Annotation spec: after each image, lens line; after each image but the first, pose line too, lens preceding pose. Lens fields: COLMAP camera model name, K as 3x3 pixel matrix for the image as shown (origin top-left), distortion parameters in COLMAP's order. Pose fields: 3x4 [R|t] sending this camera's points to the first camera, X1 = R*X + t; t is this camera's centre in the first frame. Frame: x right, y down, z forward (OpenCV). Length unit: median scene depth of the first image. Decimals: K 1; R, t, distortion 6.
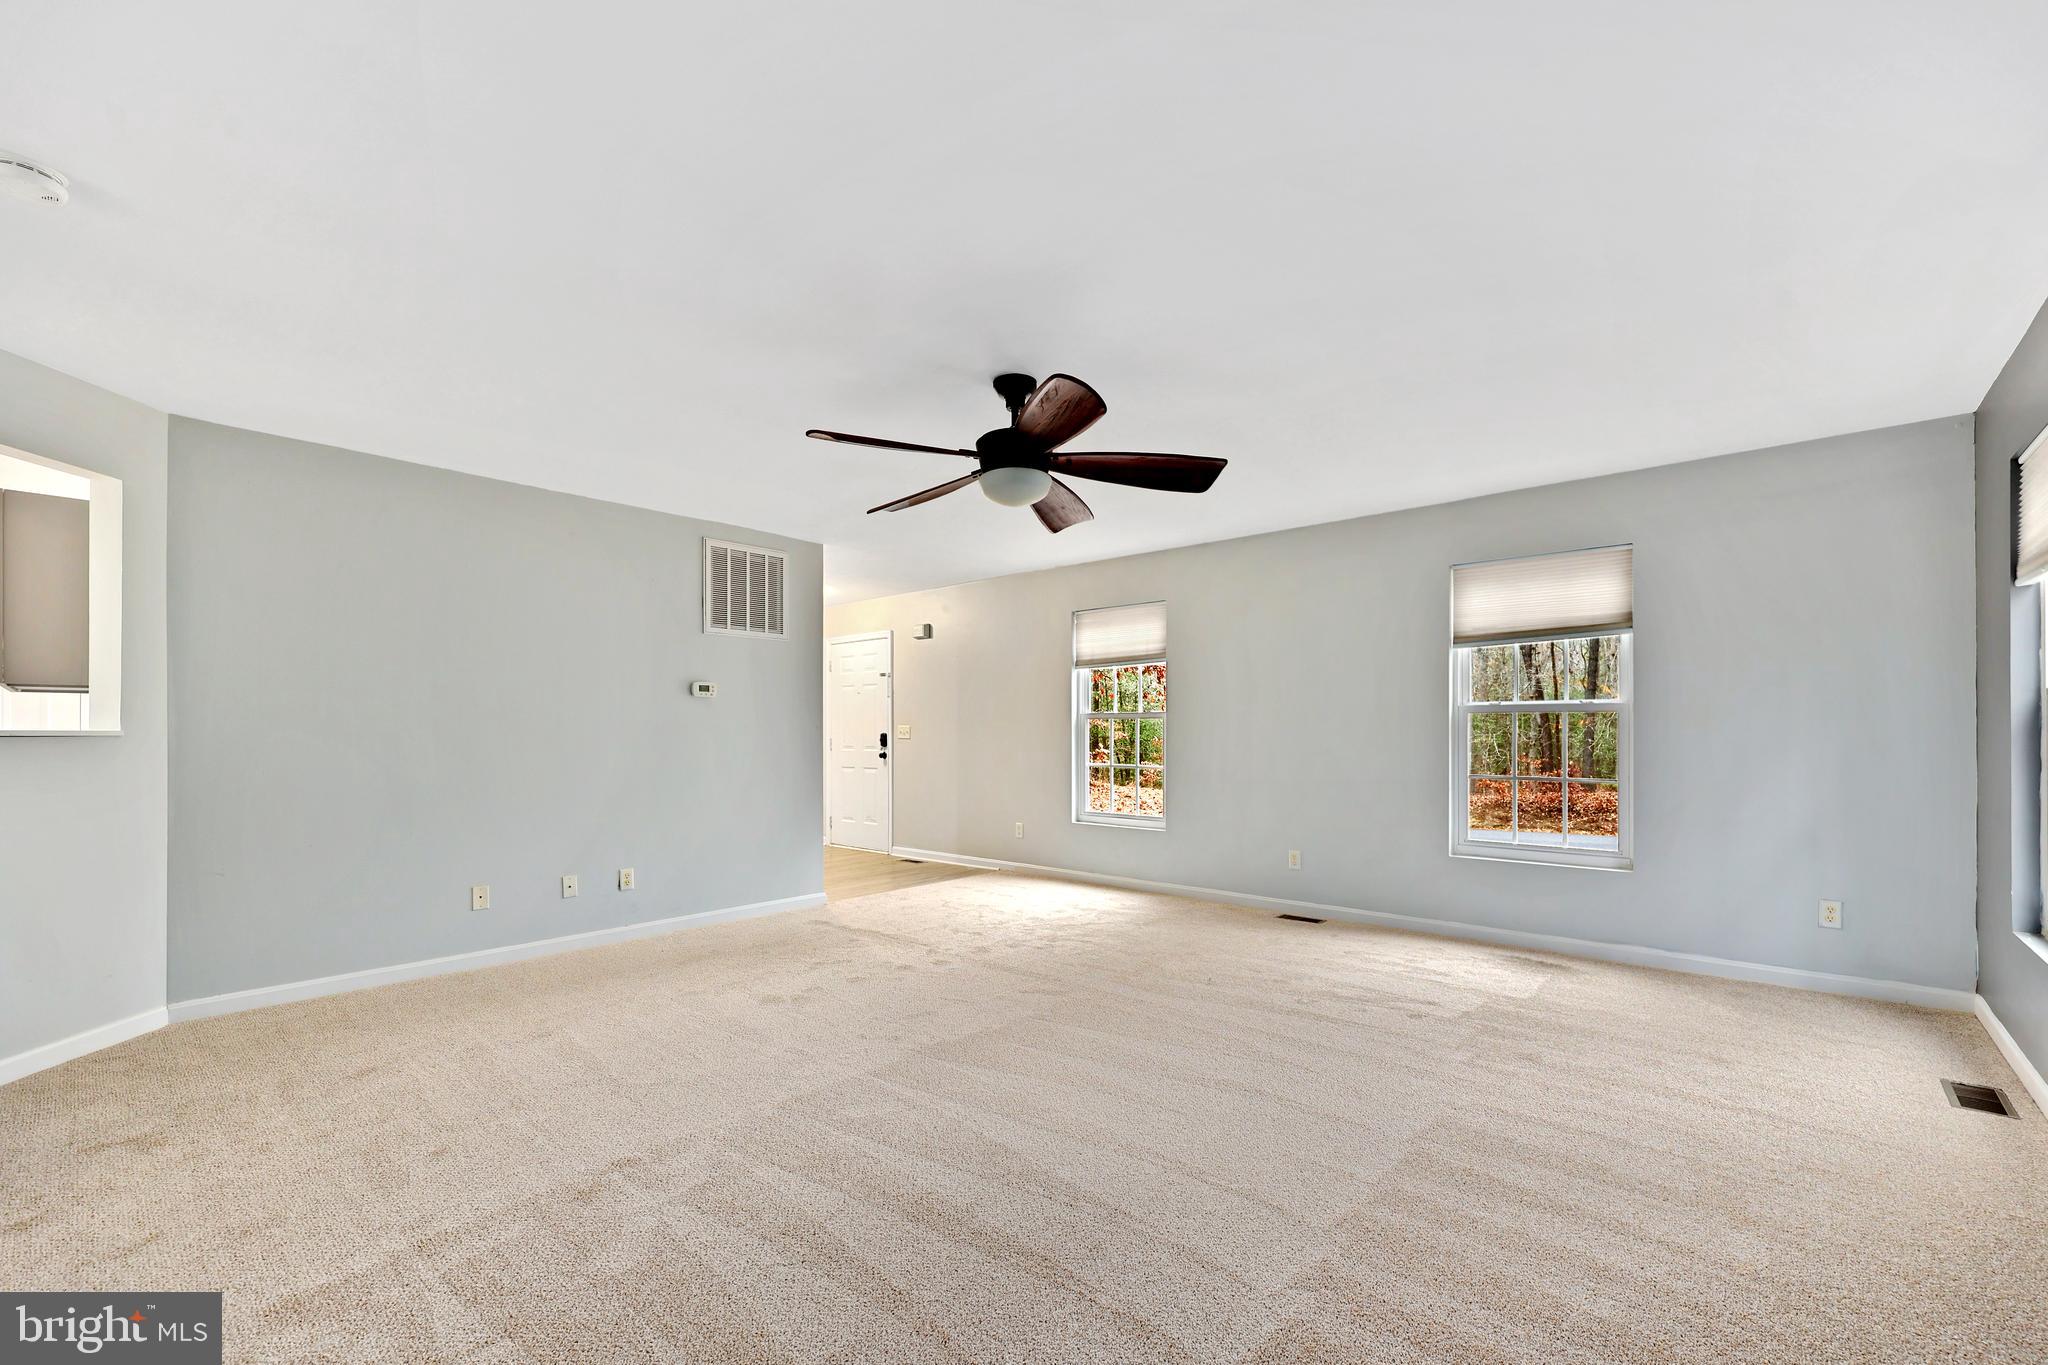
lens RADIAL K [[837.9, 0, 1053.9], [0, 837.9, 740.4], [0, 0, 1]] dist [0.003255, 0.000133]
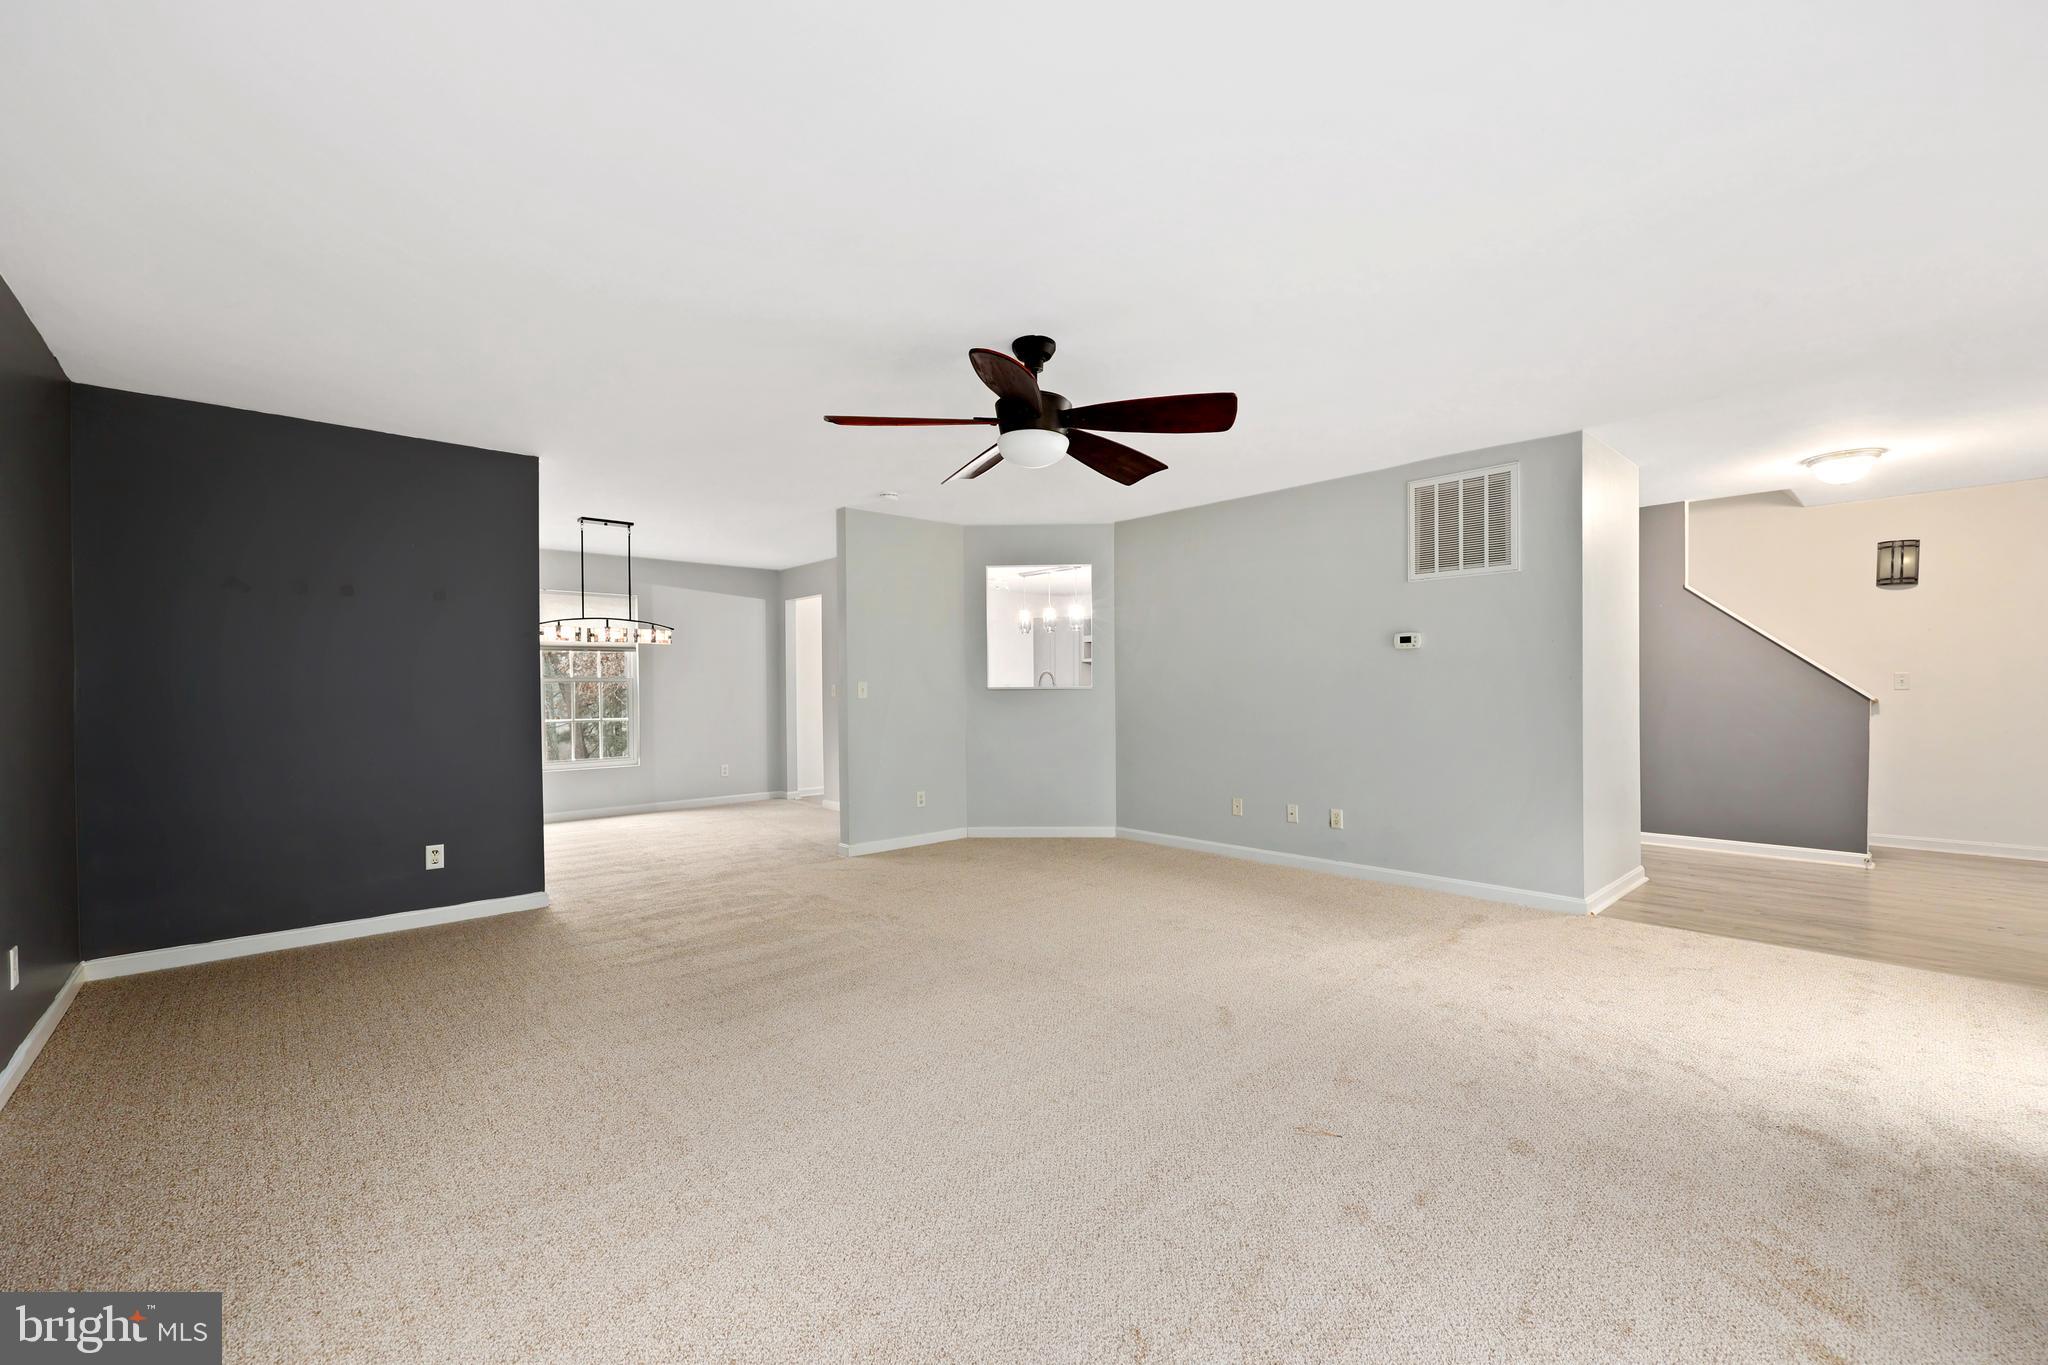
lens RADIAL K [[837.9, 0, 1018.1], [0, 837.9, 692.7], [0, 0, 1]] dist [0.003255, 0.000133]
pose [[-0.122501, 0.009036, -0.992427, 0.580265], [-0.003264, 0.999949, 0.009508, -0.008387], [0.992463, 0.004404, -0.122465, 0.660900]]
